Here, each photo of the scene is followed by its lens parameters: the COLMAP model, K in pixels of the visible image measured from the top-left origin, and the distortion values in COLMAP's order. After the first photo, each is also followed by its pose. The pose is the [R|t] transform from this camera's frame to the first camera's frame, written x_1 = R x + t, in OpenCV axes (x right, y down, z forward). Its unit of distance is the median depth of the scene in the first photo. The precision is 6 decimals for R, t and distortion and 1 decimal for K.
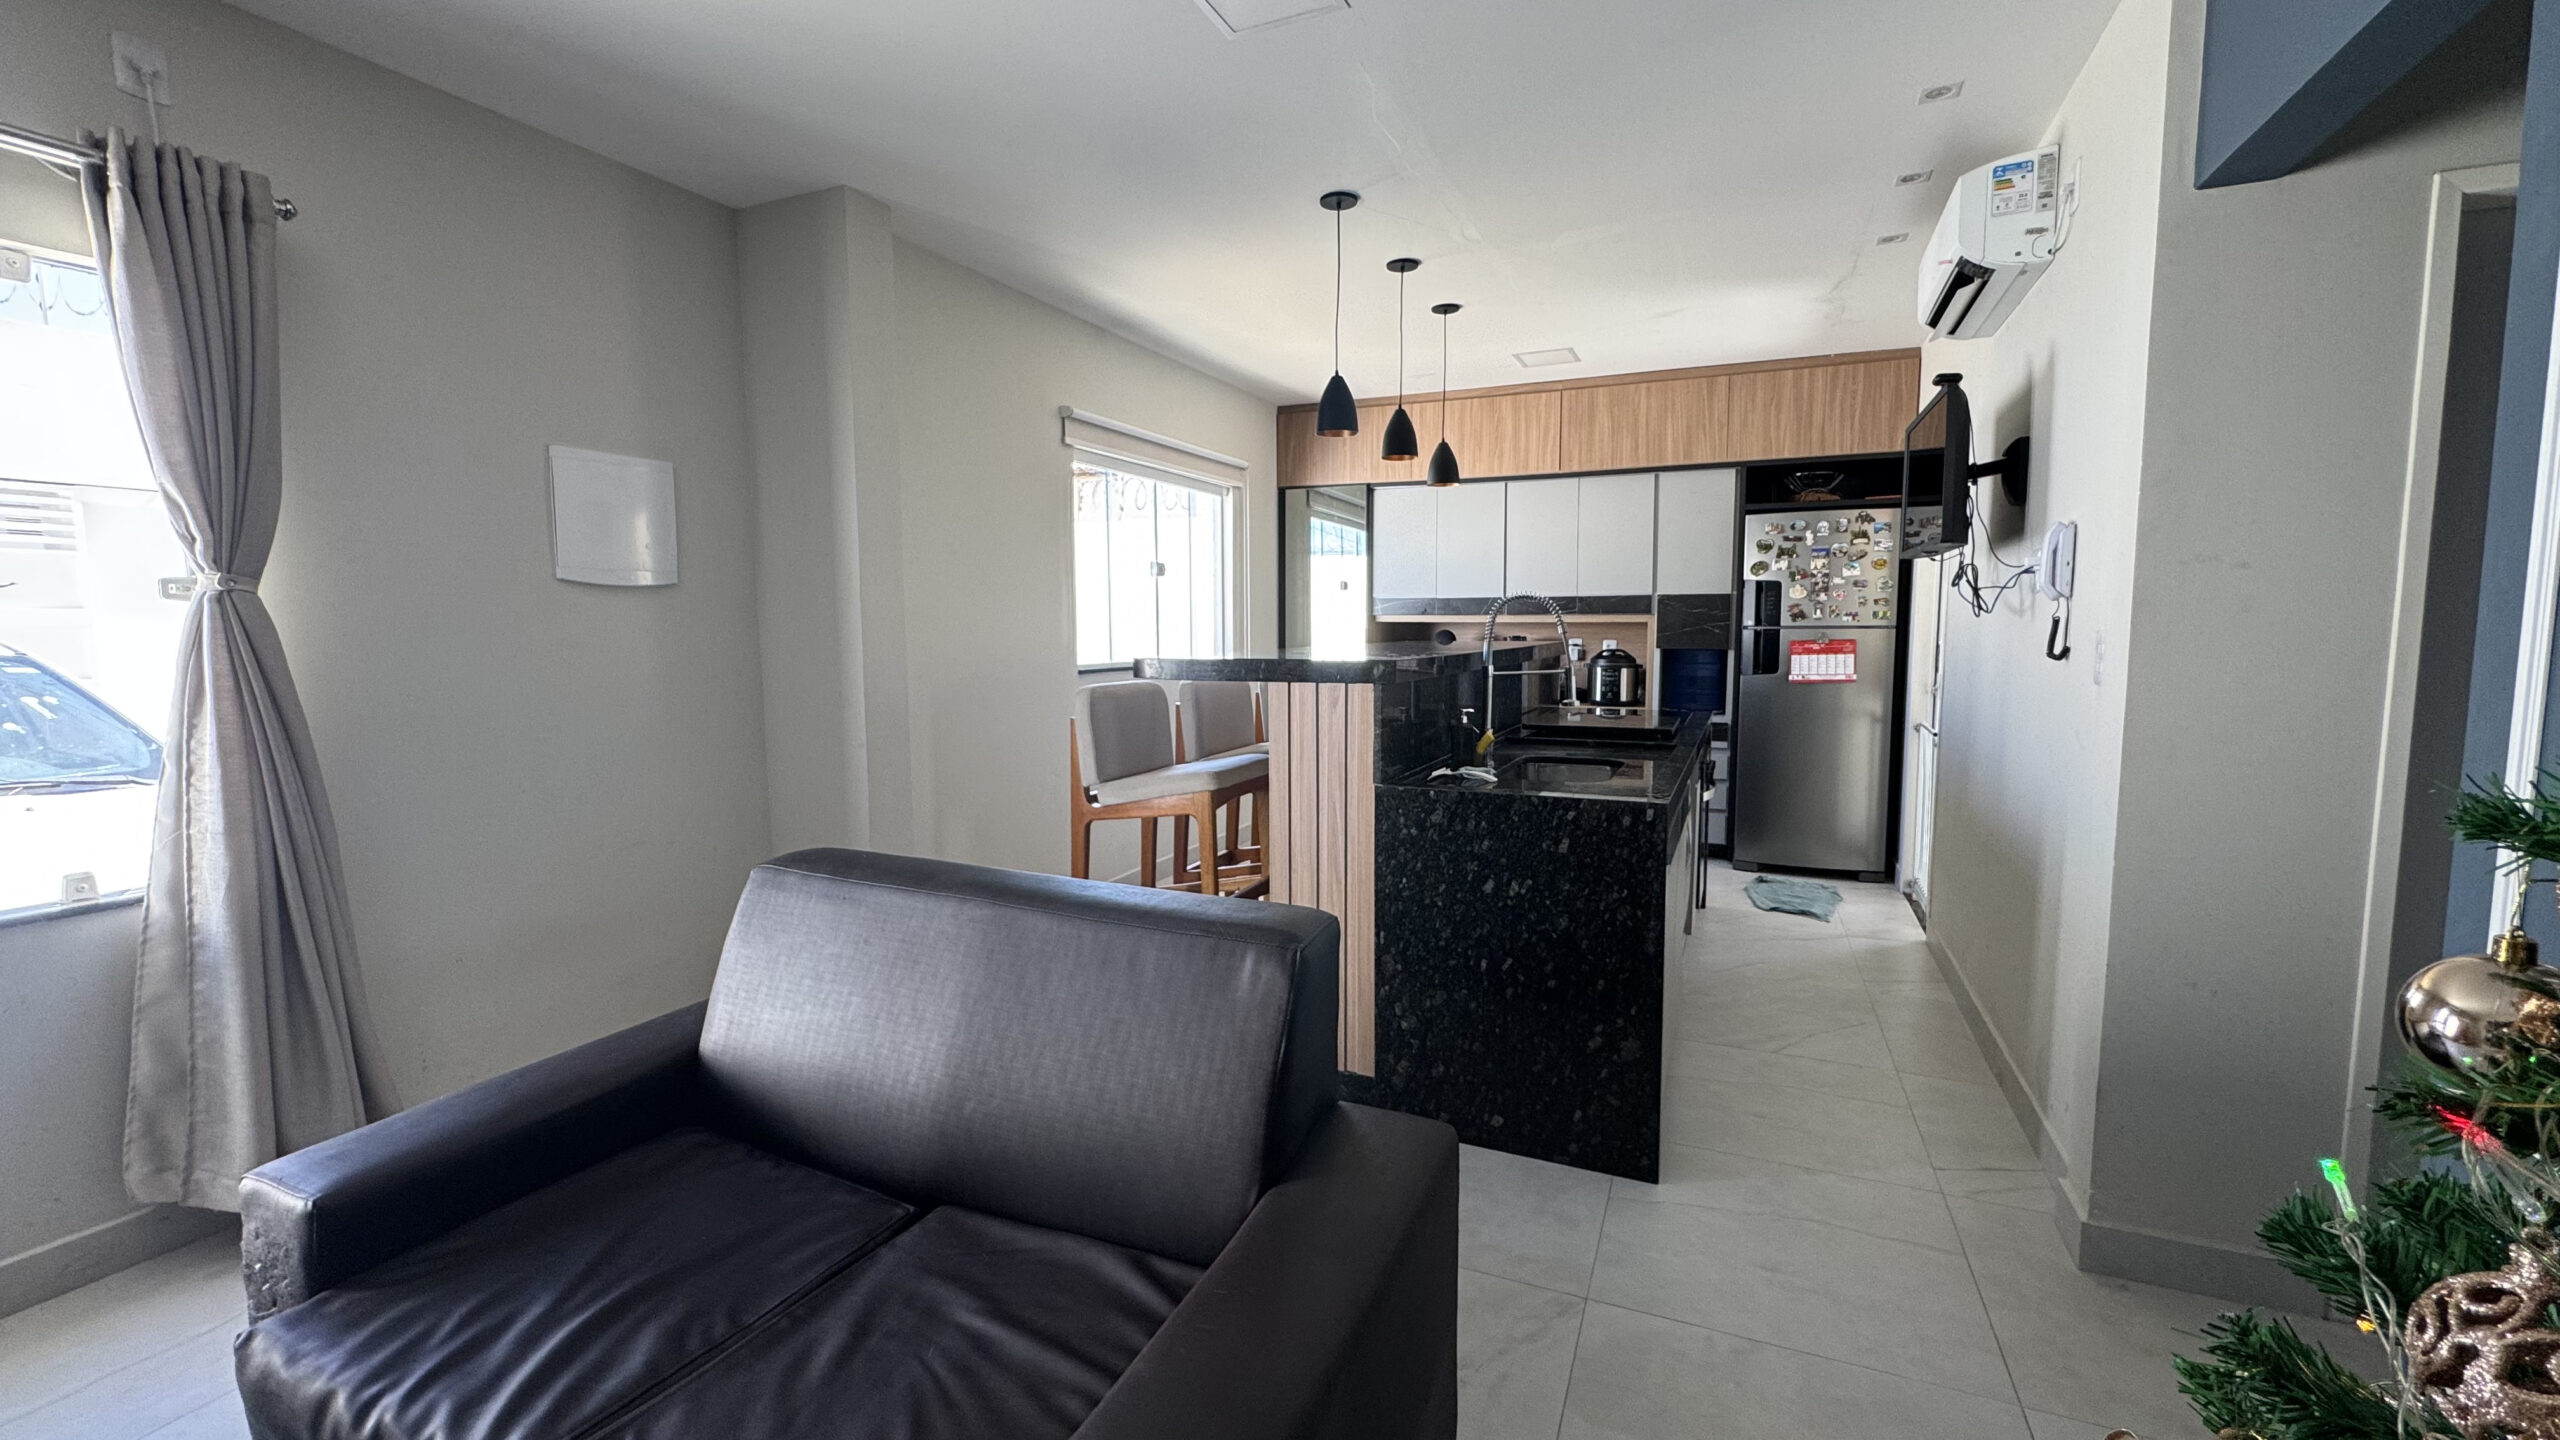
lens RADIAL K [[1031.8, 0, 1275.6], [0, 1031.8, 716.5], [0, 0, 1]] dist [0.000383, 0.000215]
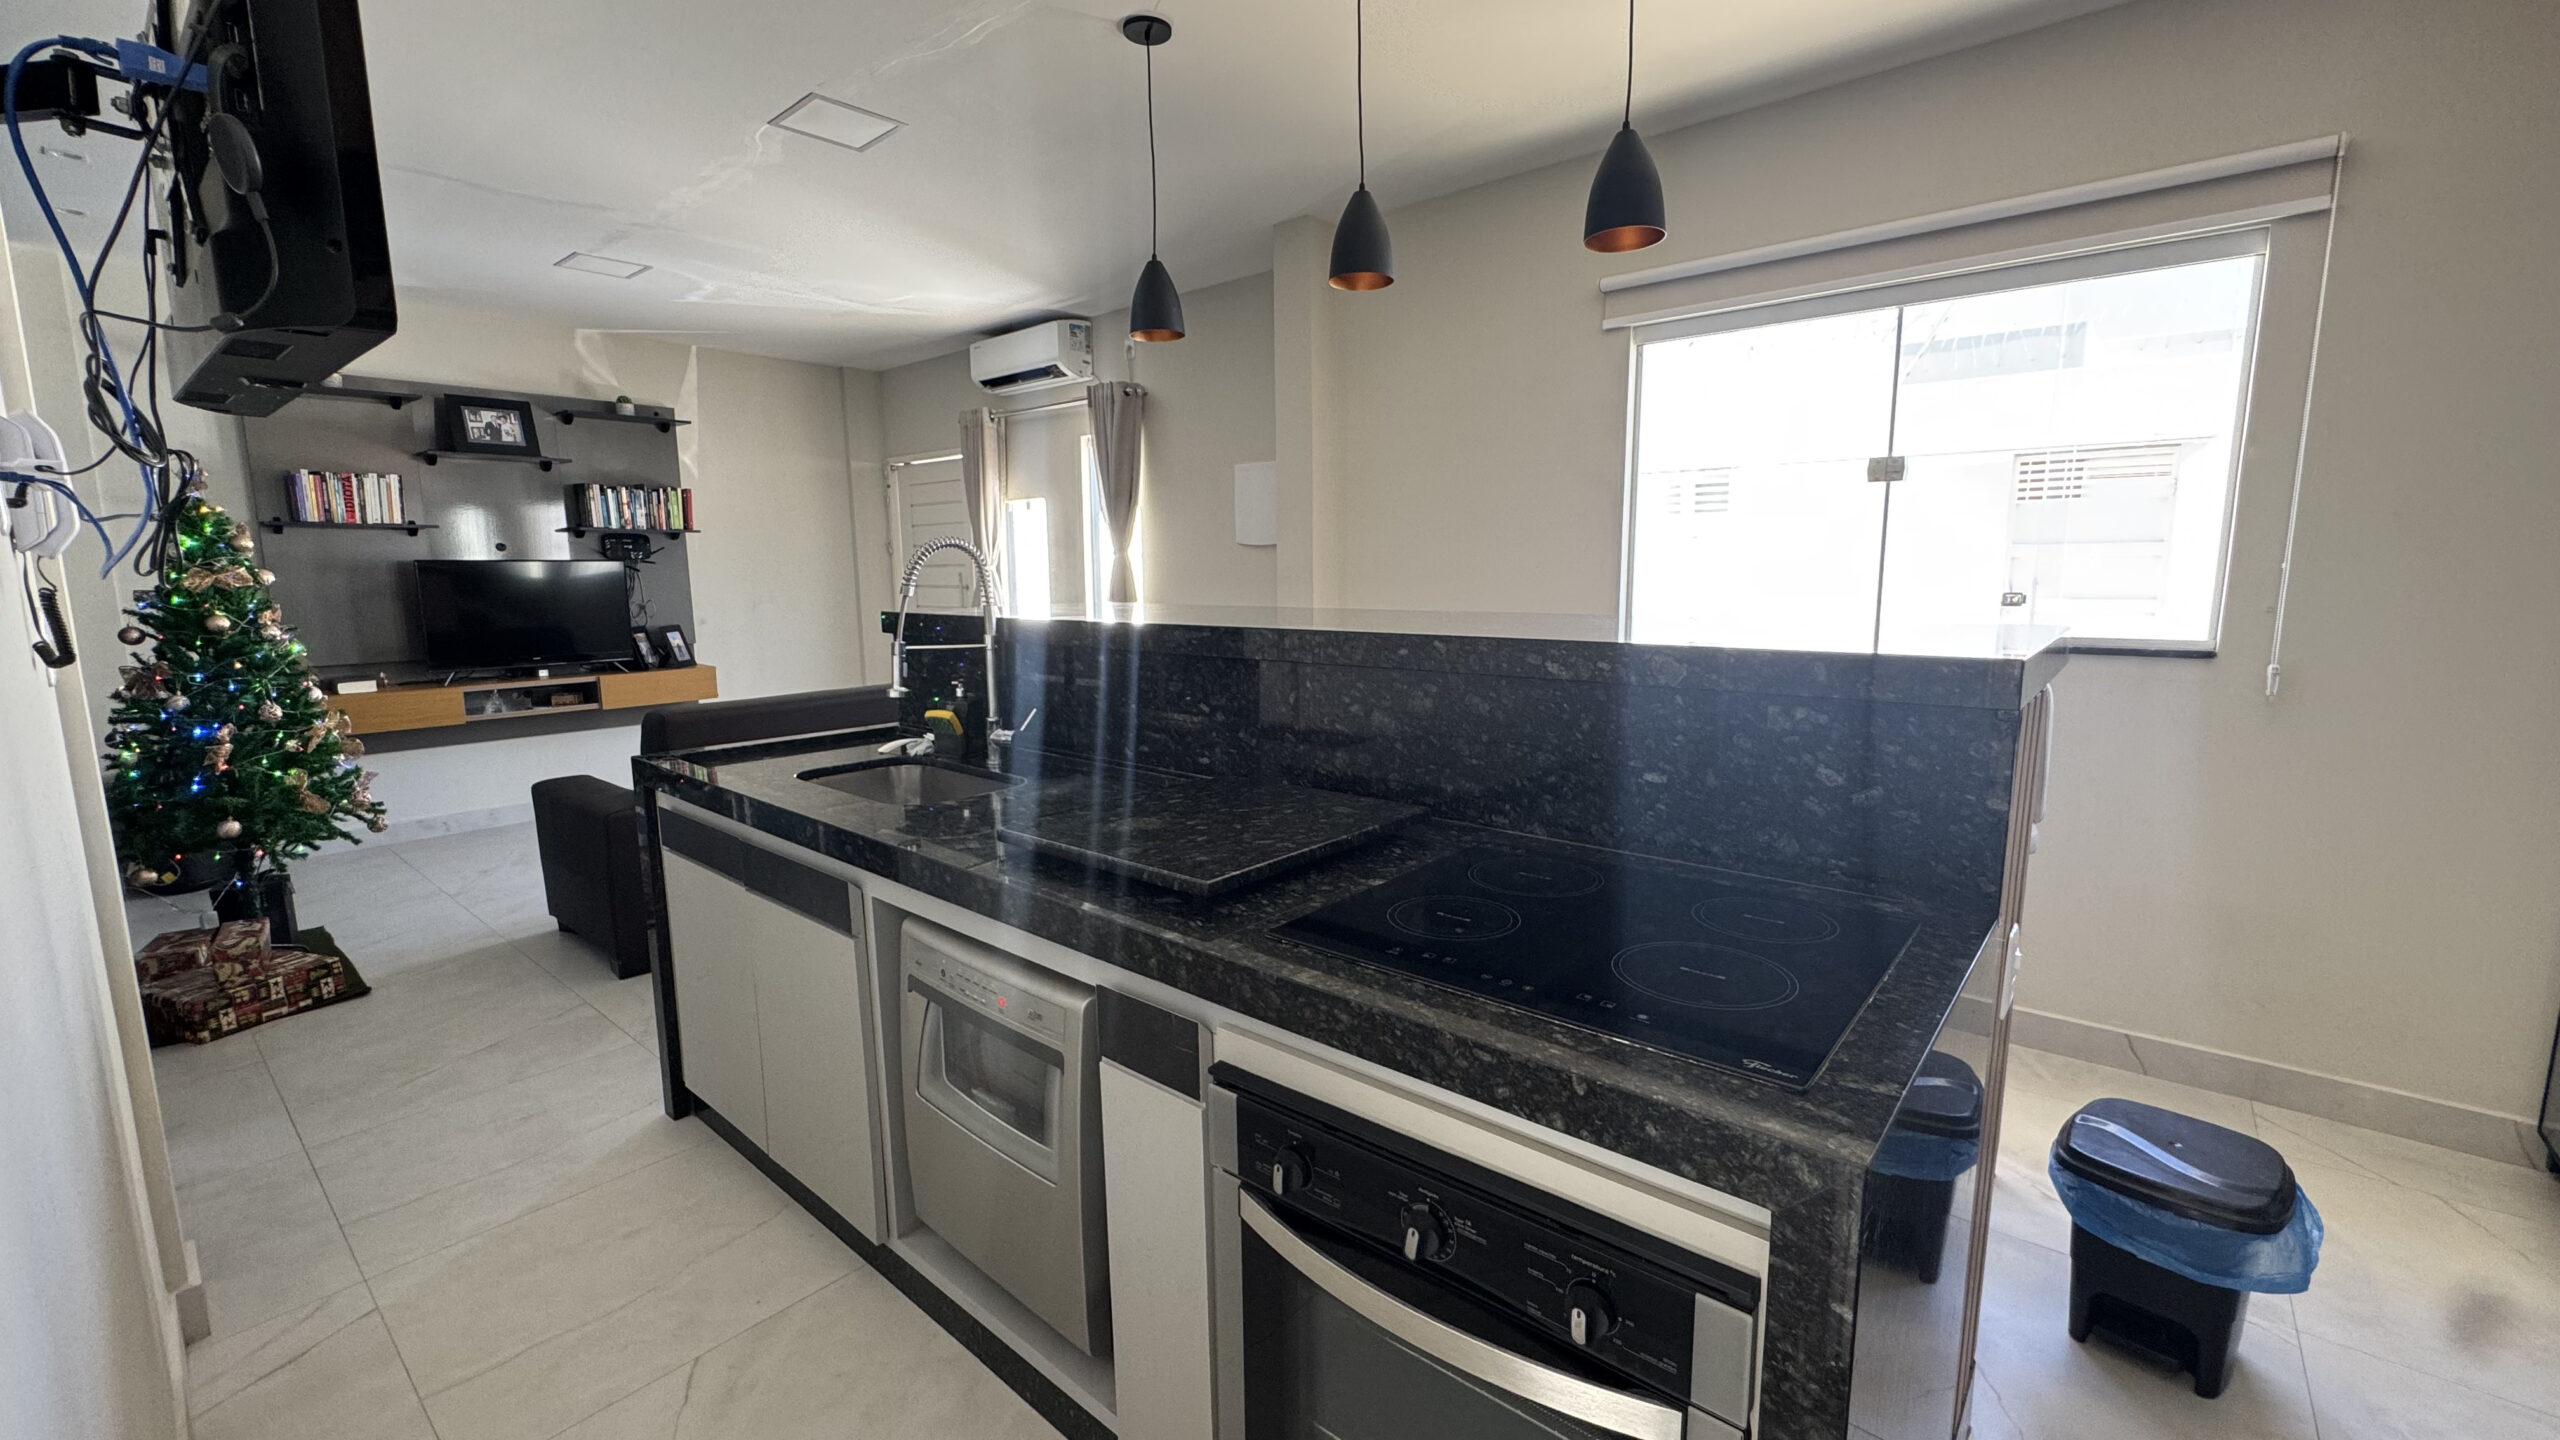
lens RADIAL K [[1035.8, 0, 1278.5], [0, 1035.8, 717.9], [0, 0, 1]] dist [-0.004363, 0.000254]
pose [[-0.263648, 0.146691, -0.953400, 0.542097], [-0.076535, 0.982073, 0.172267, -0.084472], [0.961578, 0.118386, -0.247694, 0.859837]]
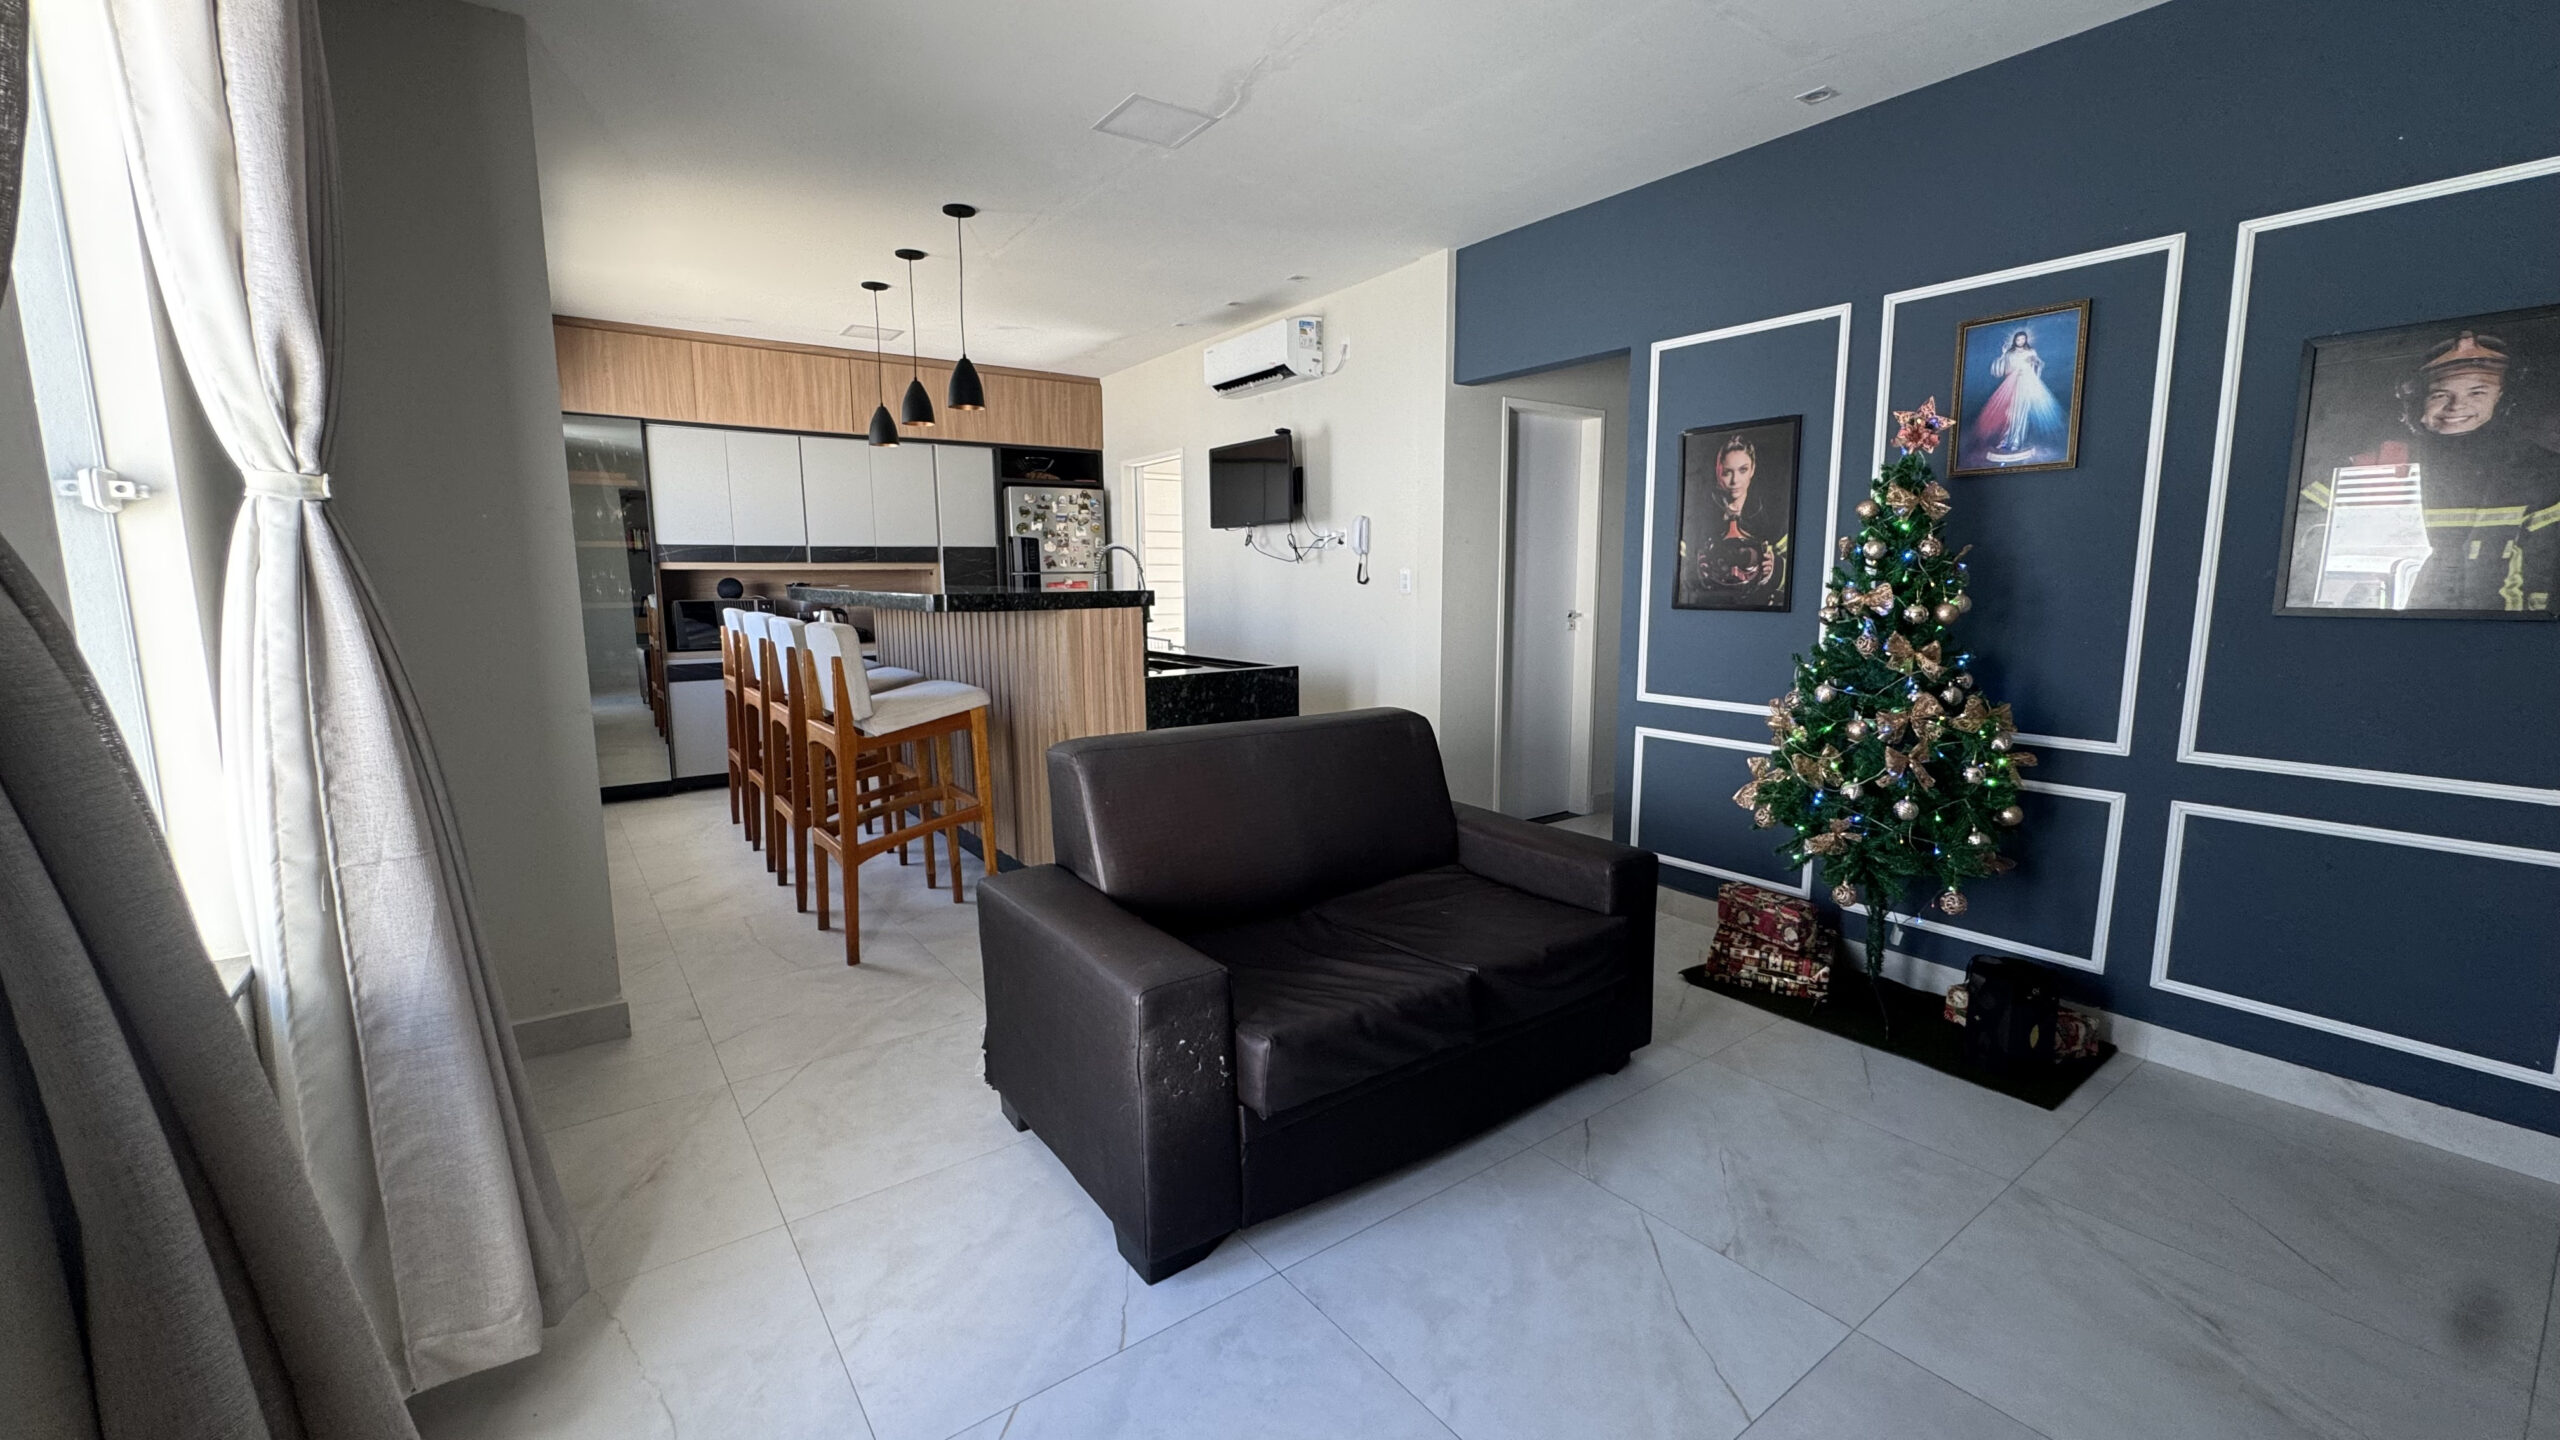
lens RADIAL K [[1035.8, 0, 1278.5], [0, 1035.8, 717.9], [0, 0, 1]] dist [-0.004363, 0.000254]
pose [[0.499444, -0.121232, 0.857822, -0.544771], [0.082775, 0.992308, 0.092045, 0.002541], [-0.862383, 0.025036, 0.505637, 0.056513]]
